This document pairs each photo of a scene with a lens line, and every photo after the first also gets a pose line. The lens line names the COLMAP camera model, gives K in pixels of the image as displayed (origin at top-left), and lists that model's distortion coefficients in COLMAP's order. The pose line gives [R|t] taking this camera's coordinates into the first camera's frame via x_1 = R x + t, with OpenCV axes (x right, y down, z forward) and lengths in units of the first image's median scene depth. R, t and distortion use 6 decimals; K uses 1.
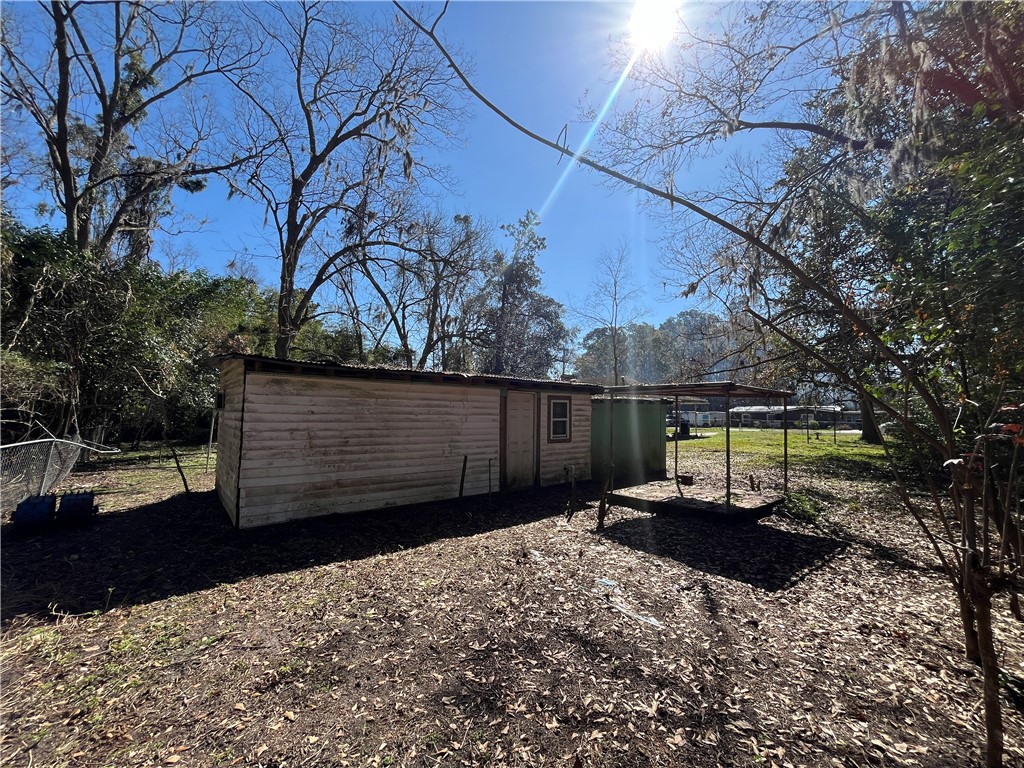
lens RADIAL K [[413.5, 0, 512.9], [0, 413.5, 383.4], [0, 0, 1]] dist [-0.002535, 0.000052]
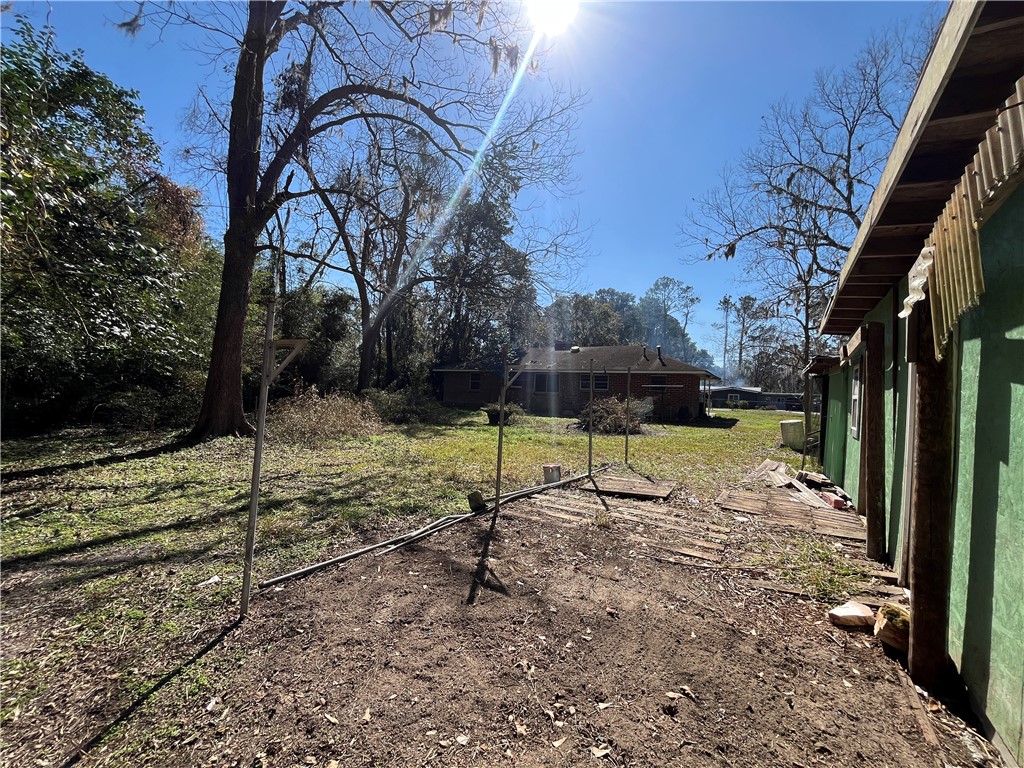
lens RADIAL K [[413.5, 0, 511.3], [0, 413.5, 382.6], [0, 0, 1]] dist [-0.002535, 0.000052]
pose [[0.960902, 0.033668, 0.274836, -0.153937], [-0.051749, 0.996928, 0.058801, 0.014251], [-0.272012, -0.070725, 0.959691, 0.172542]]
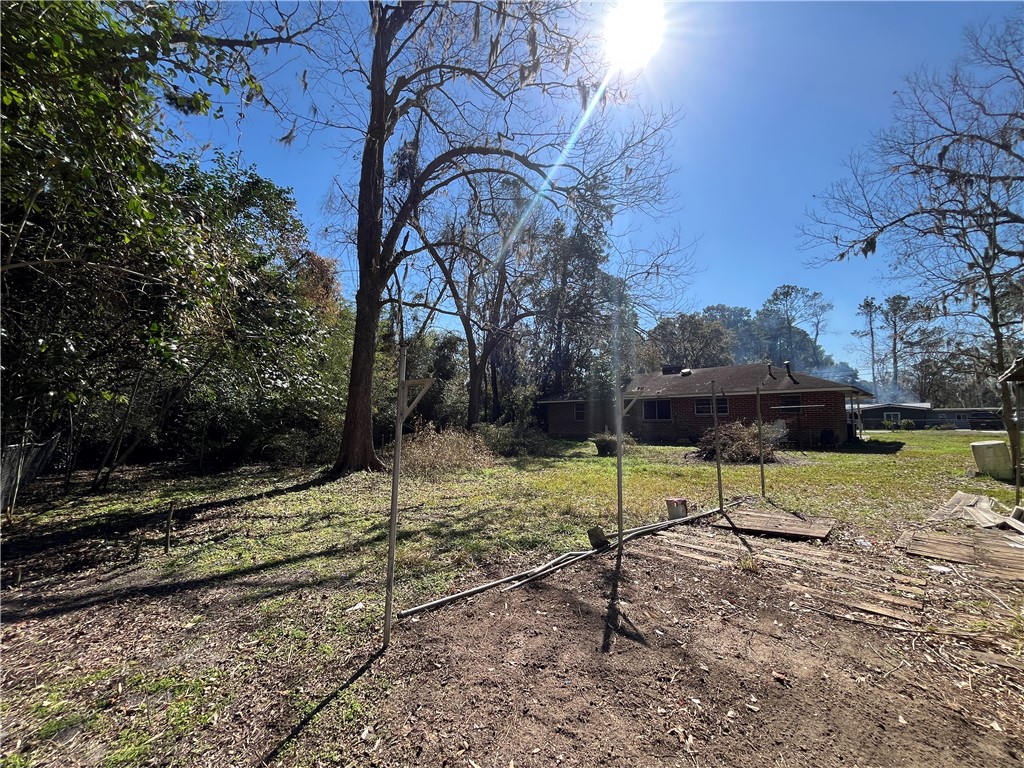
lens RADIAL K [[413.5, 0, 511.5], [0, 413.5, 382.7], [0, 0, 1]] dist [-0.002535, 0.000052]
pose [[0.999414, -0.009483, 0.032898, -0.157055], [0.009839, 0.999894, -0.010702, 0.014665], [-0.032793, 0.011019, 0.999401, 0.174904]]
